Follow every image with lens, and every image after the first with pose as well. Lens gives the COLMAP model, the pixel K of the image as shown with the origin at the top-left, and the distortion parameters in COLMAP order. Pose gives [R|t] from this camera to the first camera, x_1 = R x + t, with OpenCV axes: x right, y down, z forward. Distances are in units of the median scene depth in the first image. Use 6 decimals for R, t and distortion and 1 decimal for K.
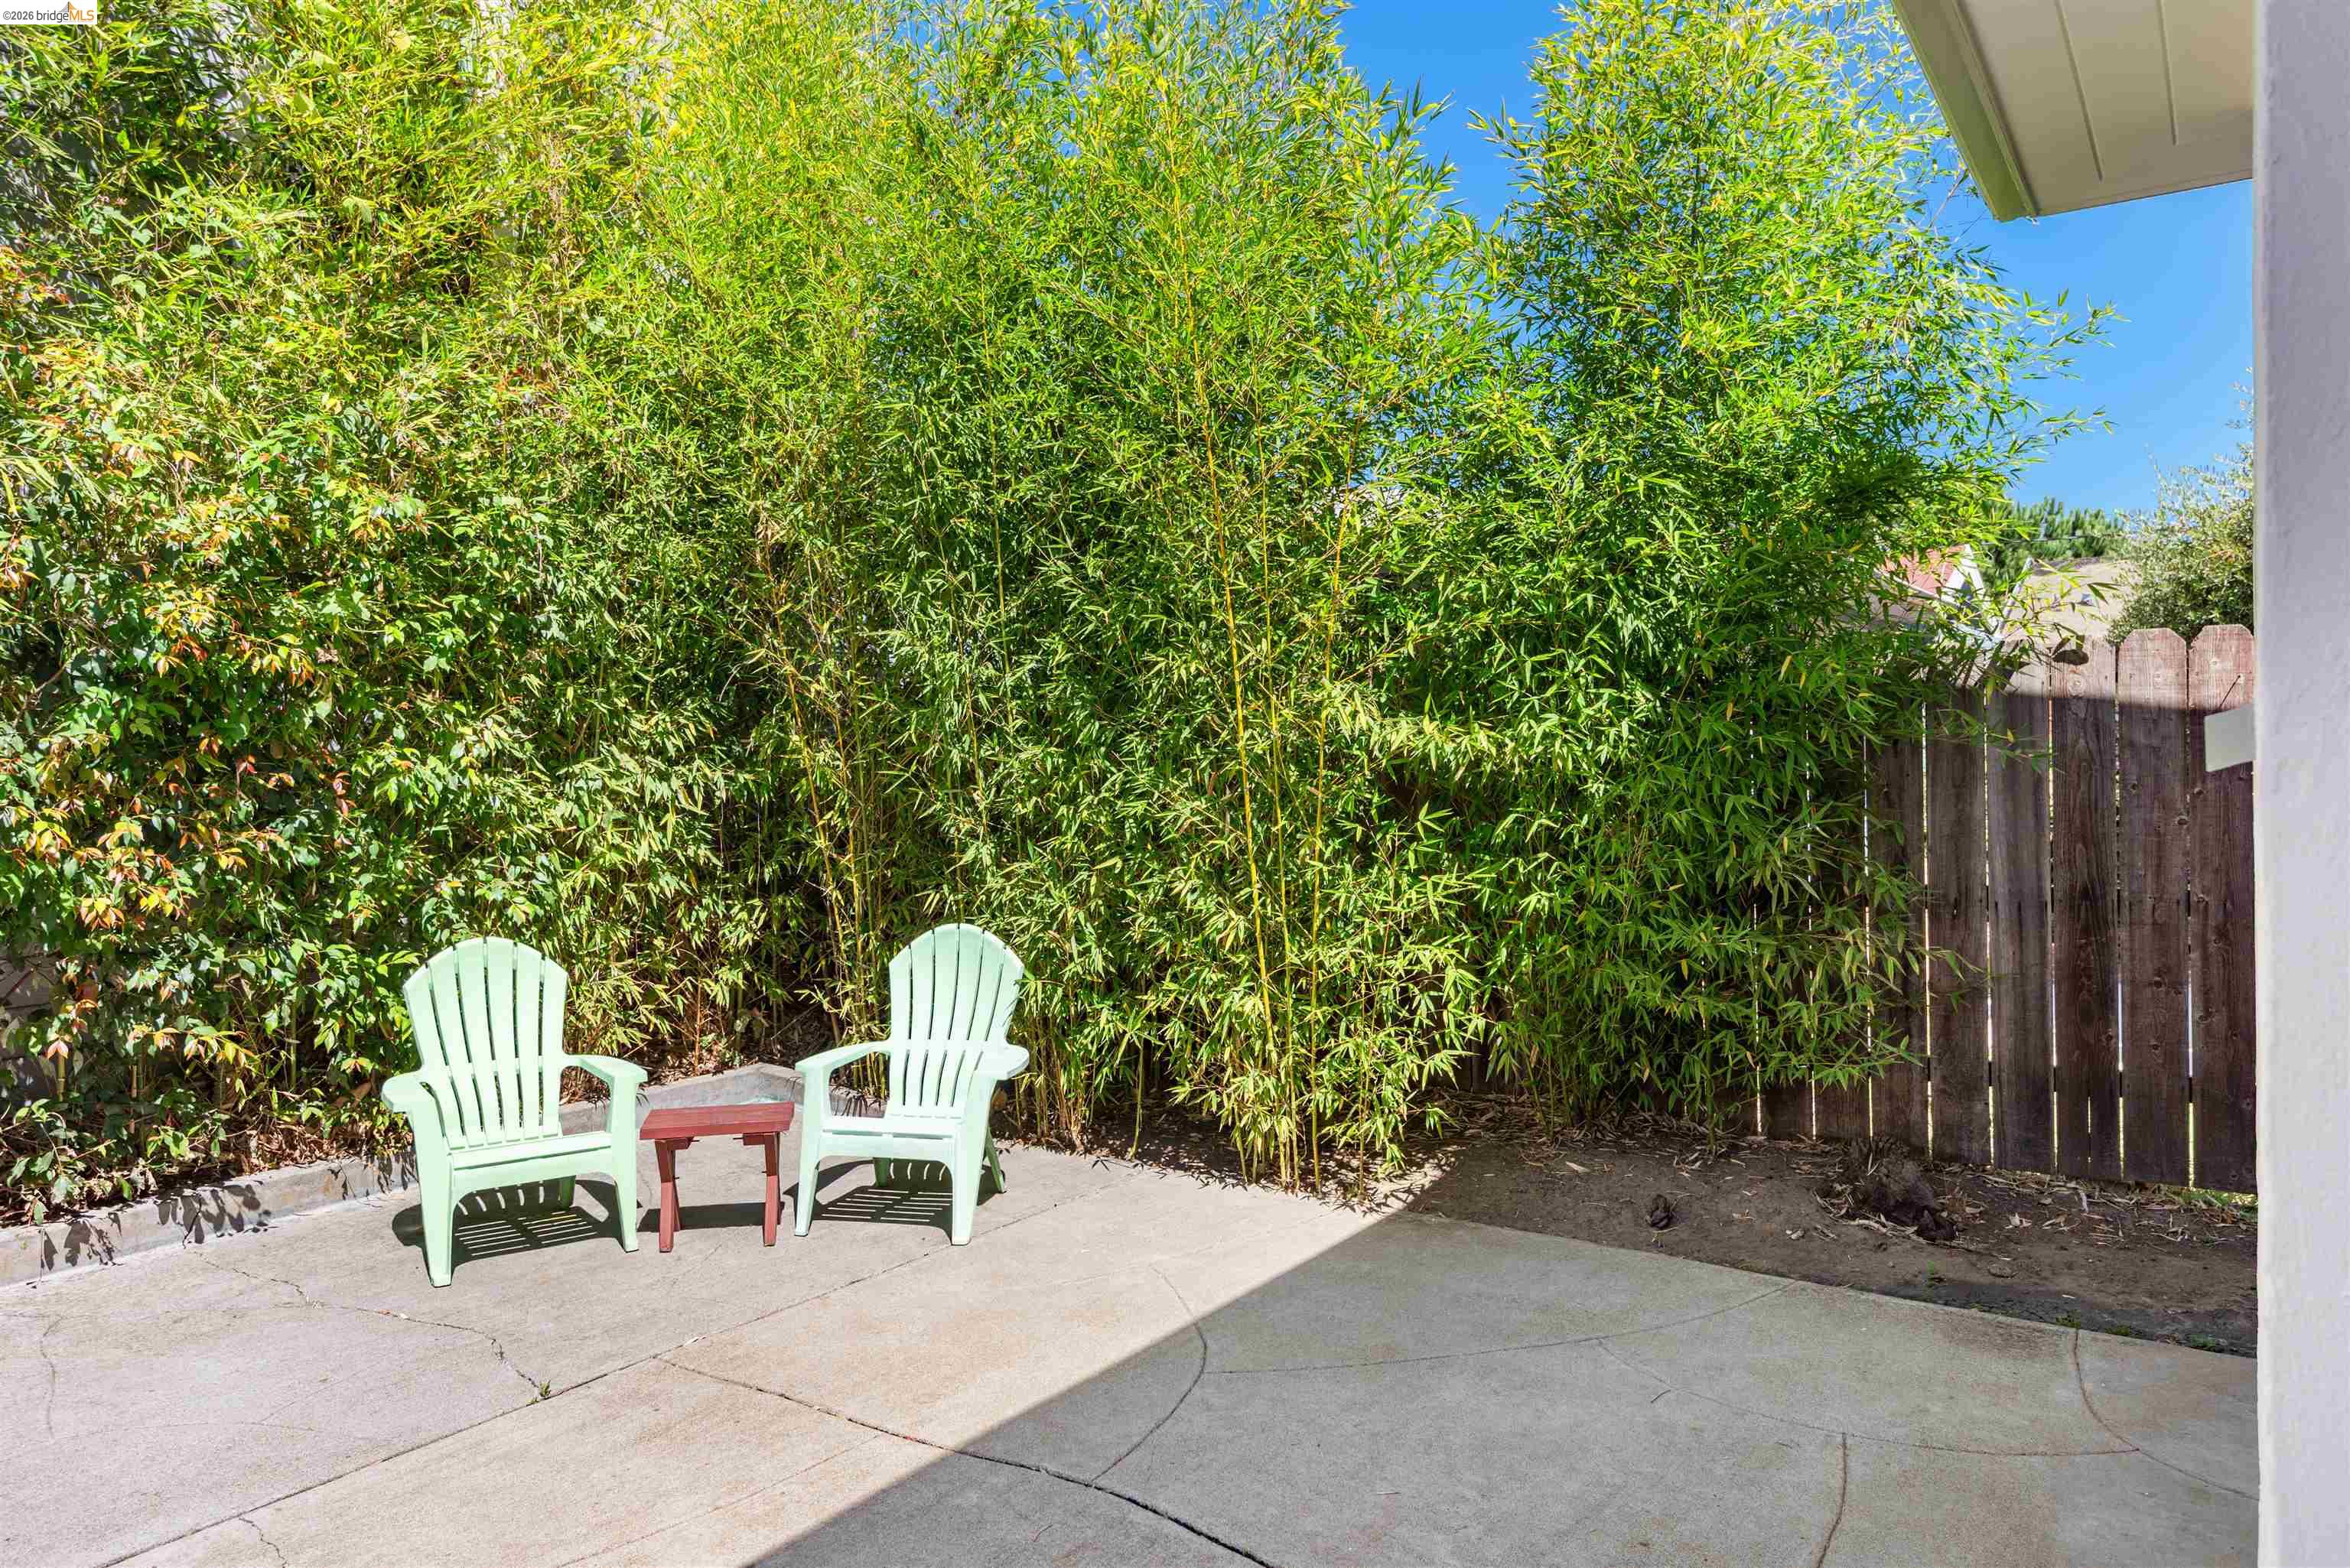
lens RADIAL K [[1553.1, 0, 1176.9], [0, 1553.1, 786.9], [0, 0, 1]] dist [0.005706, 0.000241]
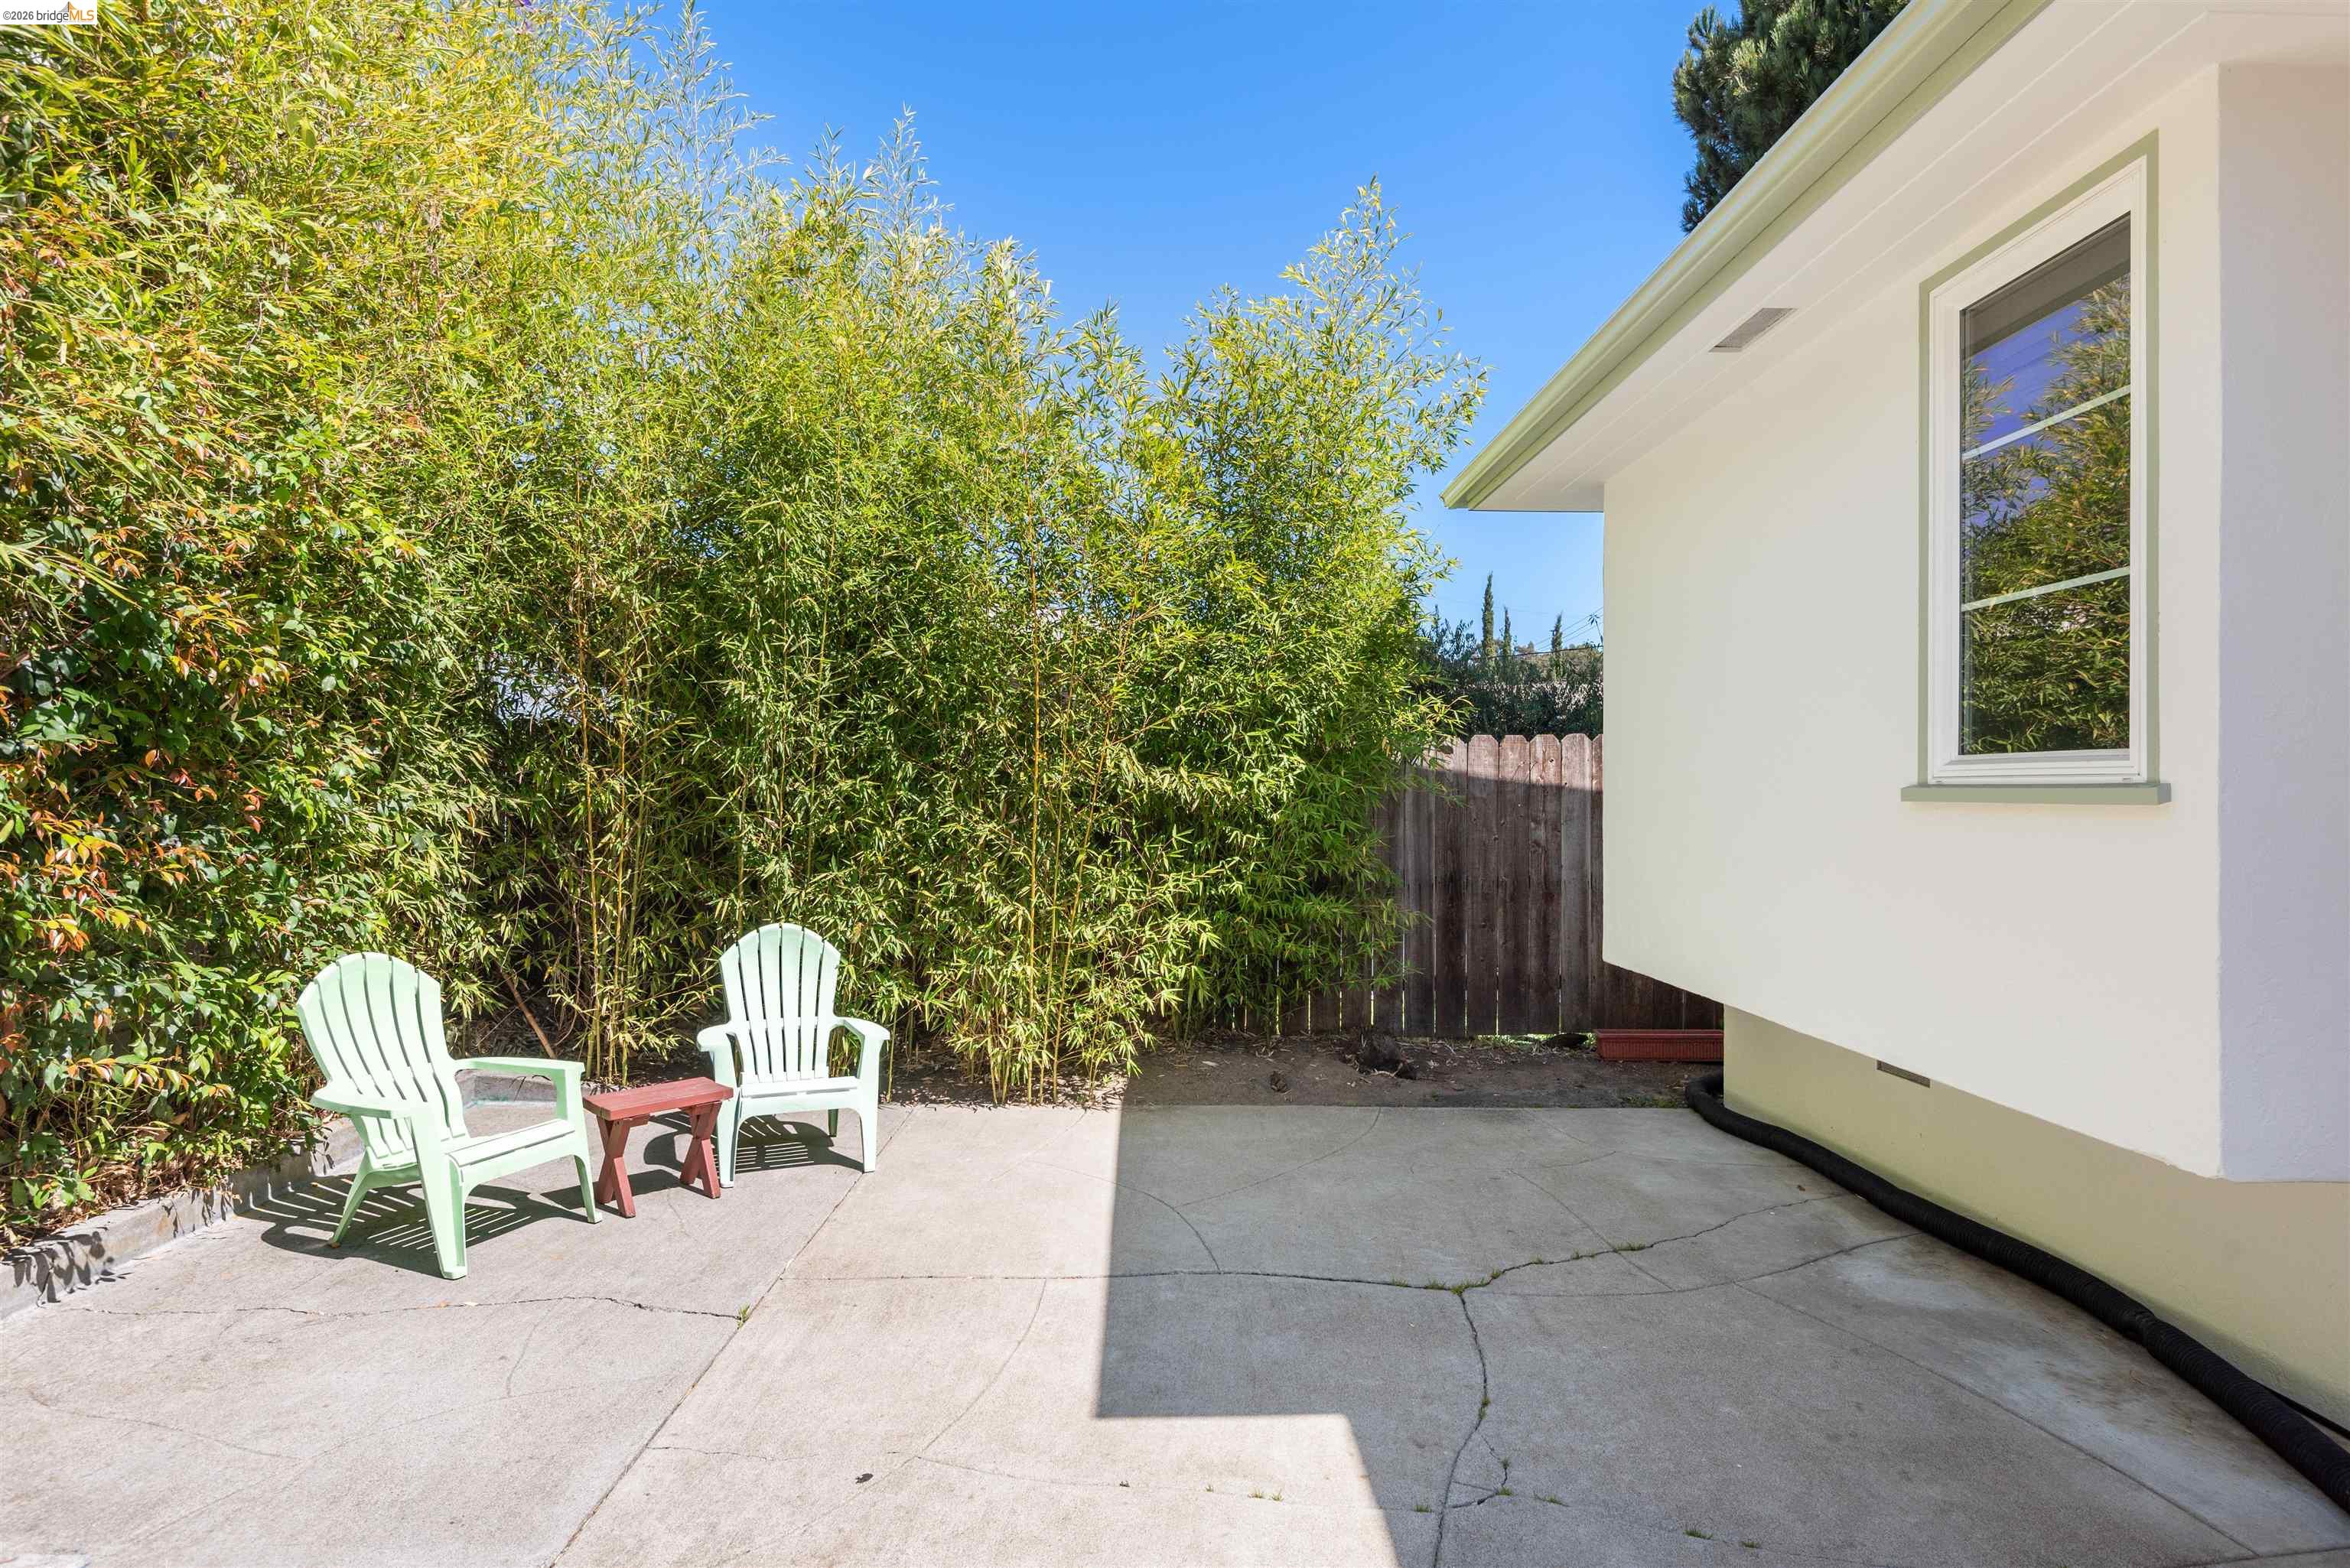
lens RADIAL K [[1230.1, 0, 1175.1], [0, 1230.1, 778.9], [0, 0, 1]] dist [-0.001759, -0.002069]
pose [[0.812498, 0.028315, 0.582275, -0.507986], [-0.005941, 0.999170, -0.040298, 0.012933], [-0.582933, 0.029283, 0.811992, 0.029669]]
